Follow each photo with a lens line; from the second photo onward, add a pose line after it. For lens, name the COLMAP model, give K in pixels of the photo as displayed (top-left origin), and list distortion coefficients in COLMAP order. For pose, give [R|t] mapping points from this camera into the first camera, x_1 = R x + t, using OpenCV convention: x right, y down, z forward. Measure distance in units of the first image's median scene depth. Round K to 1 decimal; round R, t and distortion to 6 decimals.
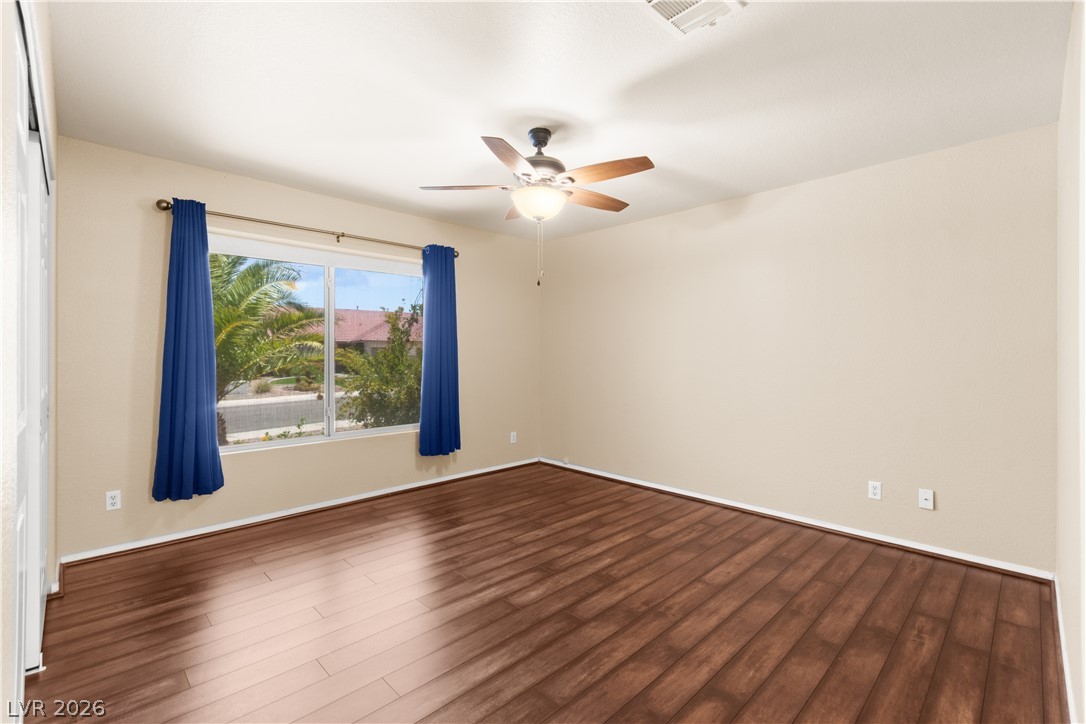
lens RADIAL K [[477.4, 0, 543.0], [0, 477.4, 362.0], [0, 0, 1]] dist [0.001922, 0.000350]
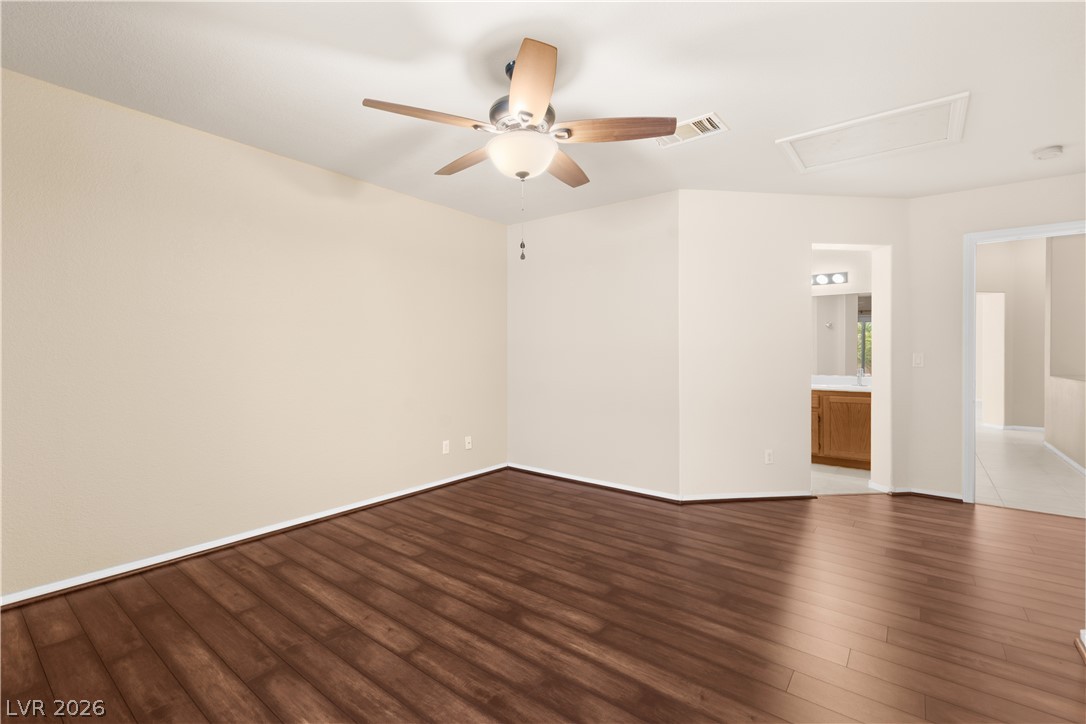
lens RADIAL K [[477.4, 0, 543.0], [0, 477.4, 362.0], [0, 0, 1]] dist [0.001922, 0.000350]
pose [[-0.132841, -0.027903, 0.990745, -0.713036], [0.005594, 0.999567, 0.028902, -0.010655], [-0.991122, 0.009381, -0.132627, 0.953525]]
